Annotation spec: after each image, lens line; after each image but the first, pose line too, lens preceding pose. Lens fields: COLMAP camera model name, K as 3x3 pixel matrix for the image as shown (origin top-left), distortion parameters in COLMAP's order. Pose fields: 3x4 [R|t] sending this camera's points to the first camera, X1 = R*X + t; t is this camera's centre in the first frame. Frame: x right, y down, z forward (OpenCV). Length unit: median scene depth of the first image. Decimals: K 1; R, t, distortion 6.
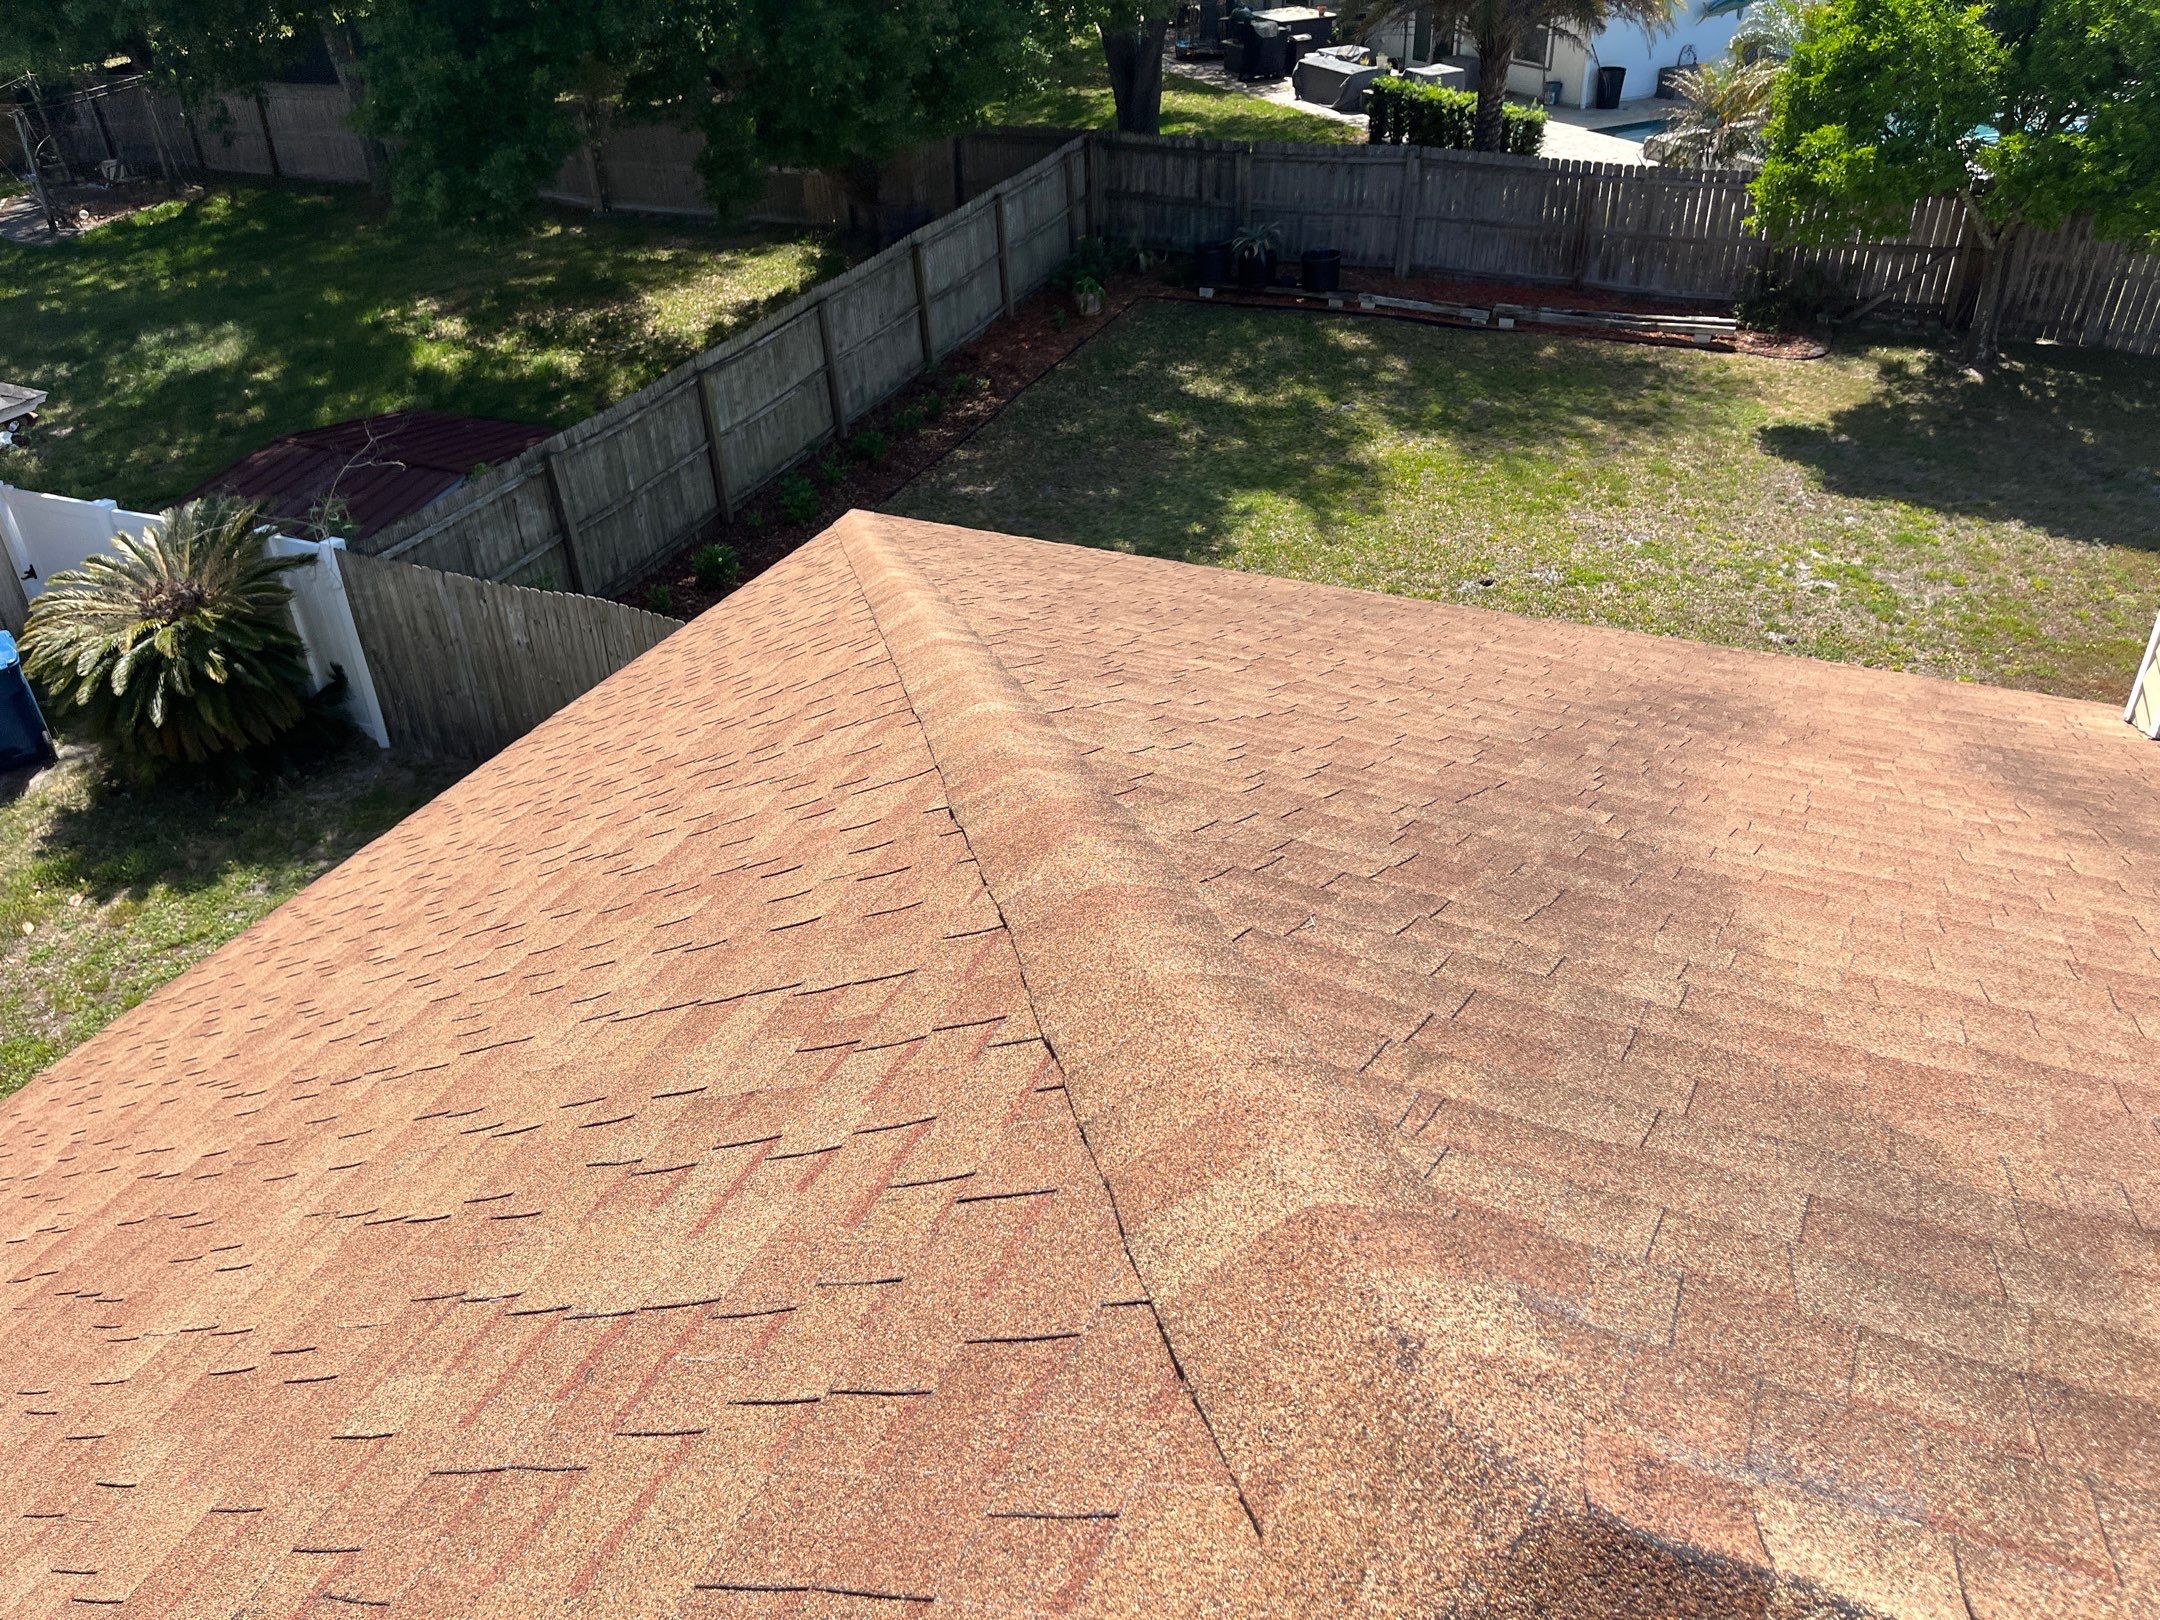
lens RADIAL K [[1757.8, 0, 1080.0], [0, 1757.8, 810.0], [0, 0, 1]] dist [0.071122, -0.118967]
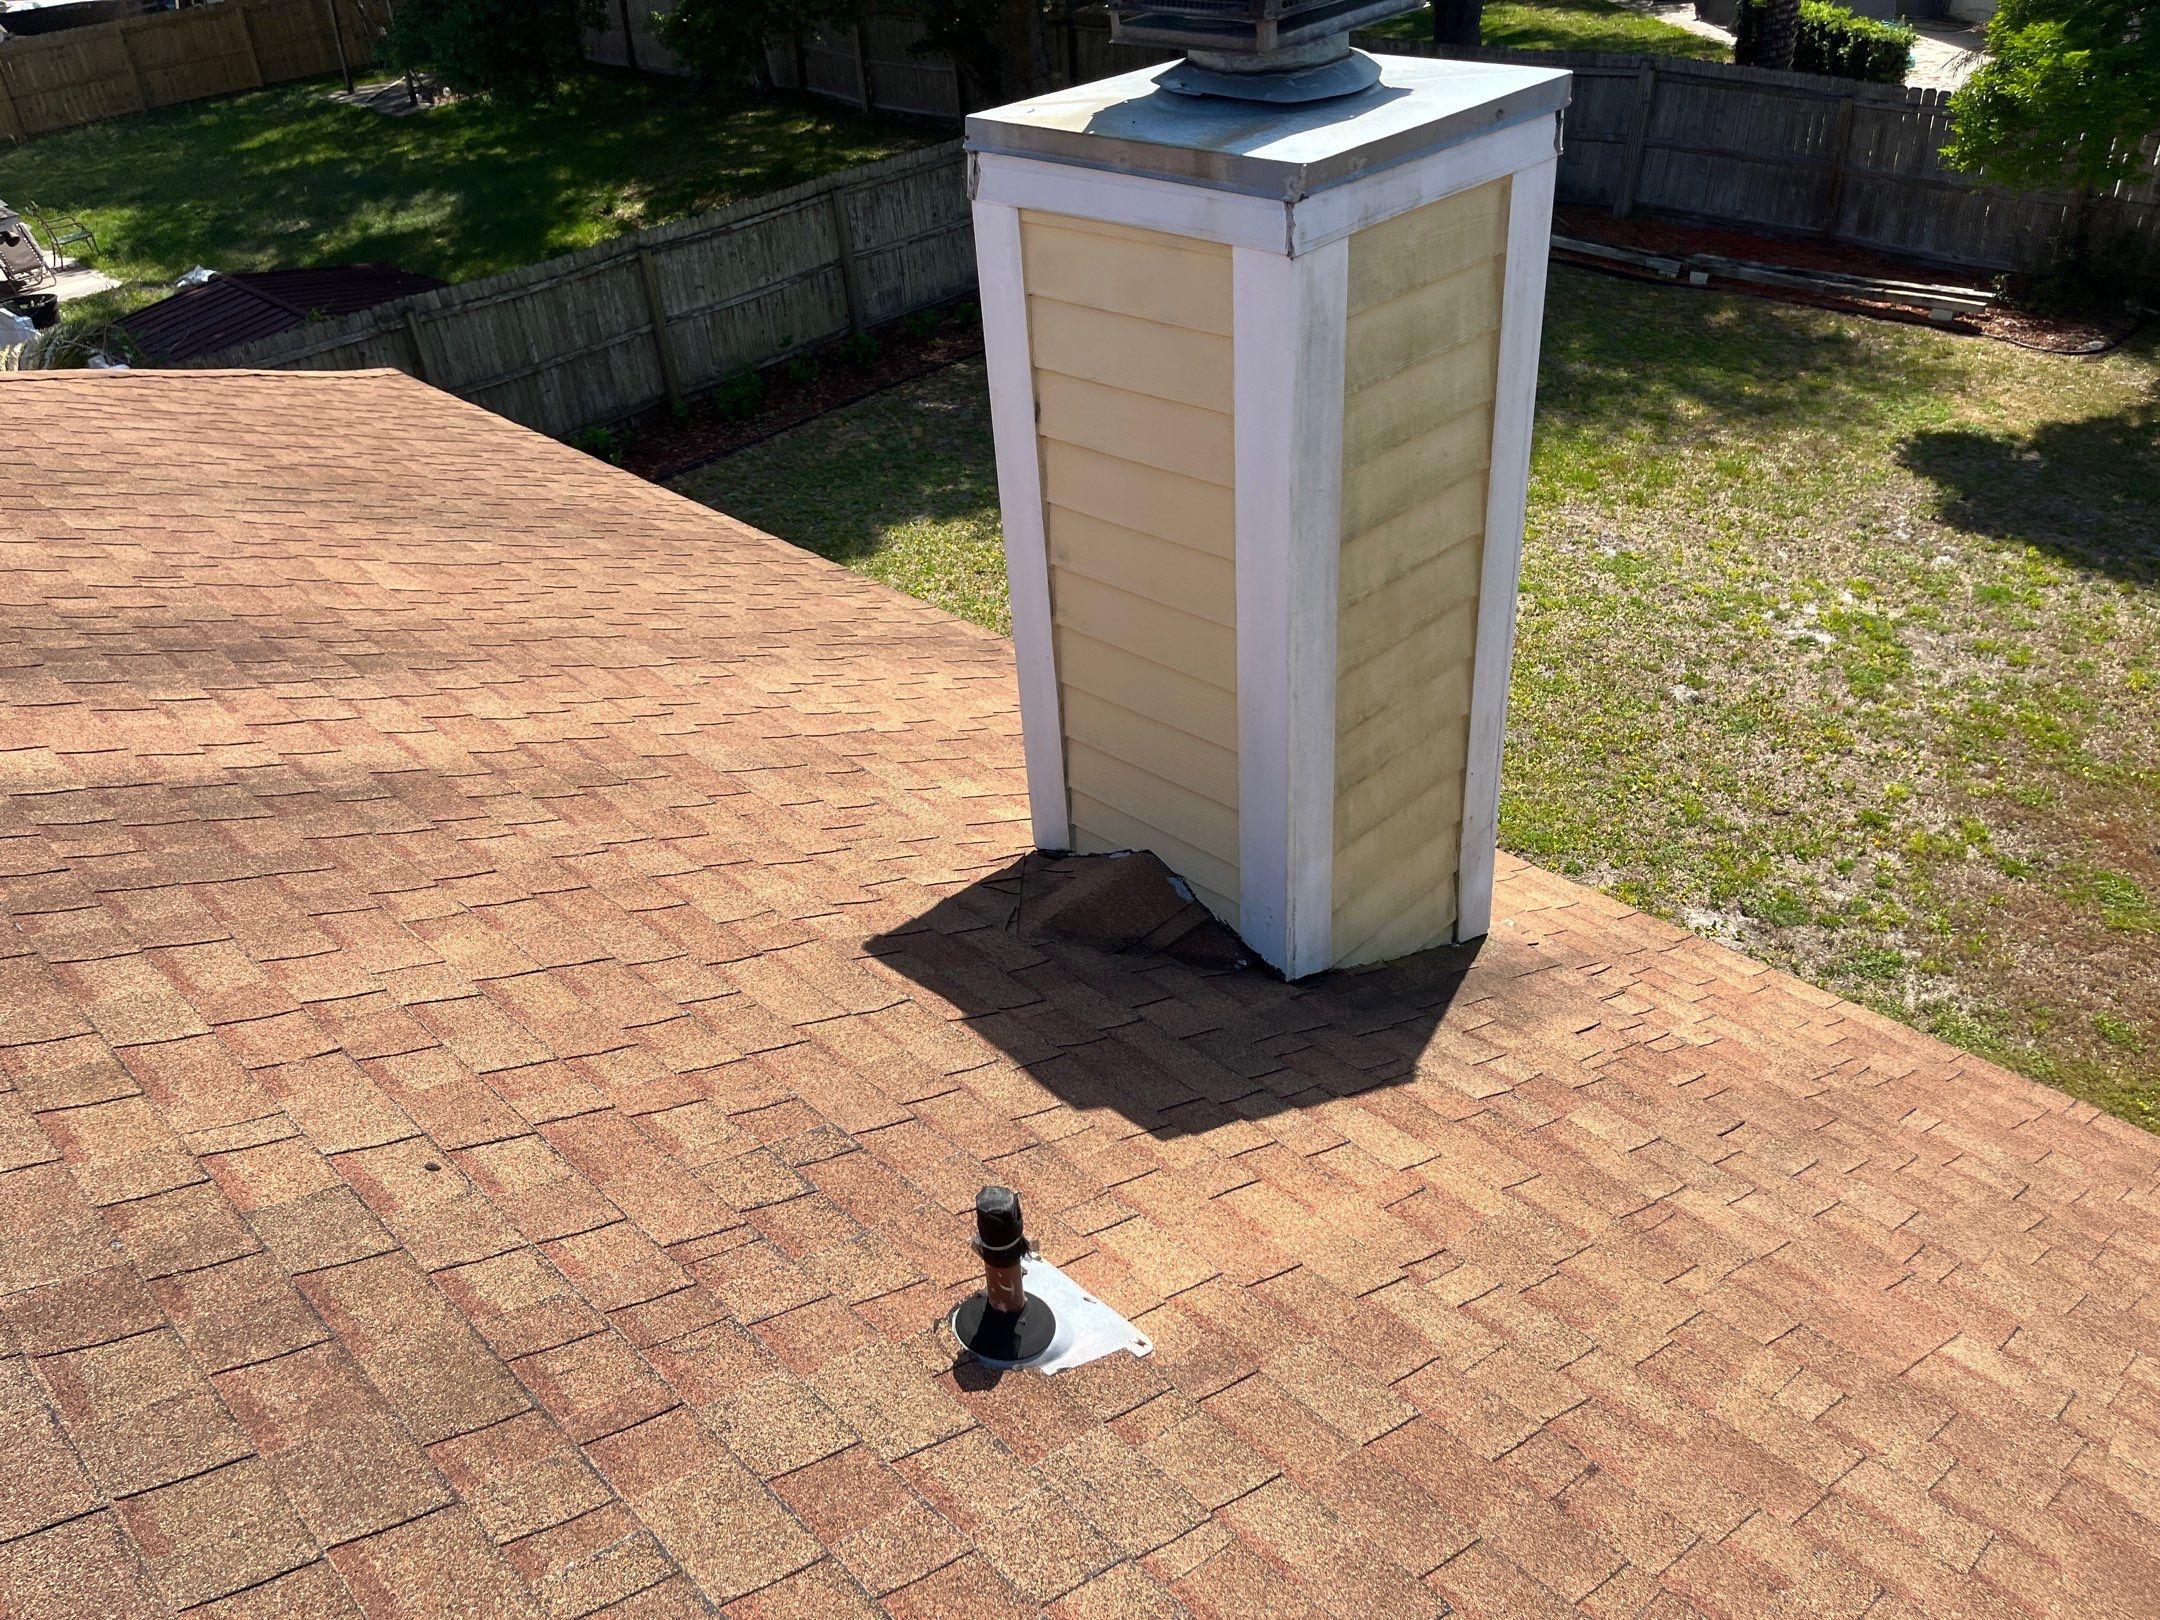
lens RADIAL K [[1757.8, 0, 1080.0], [0, 1757.8, 810.0], [0, 0, 1]] dist [0.071122, -0.118967]
pose [[0.916107, 0.180366, -0.358072, 0.356518], [-0.174365, 0.983448, 0.049274, -0.034084], [0.361033, 0.017295, 0.932393, 0.179363]]
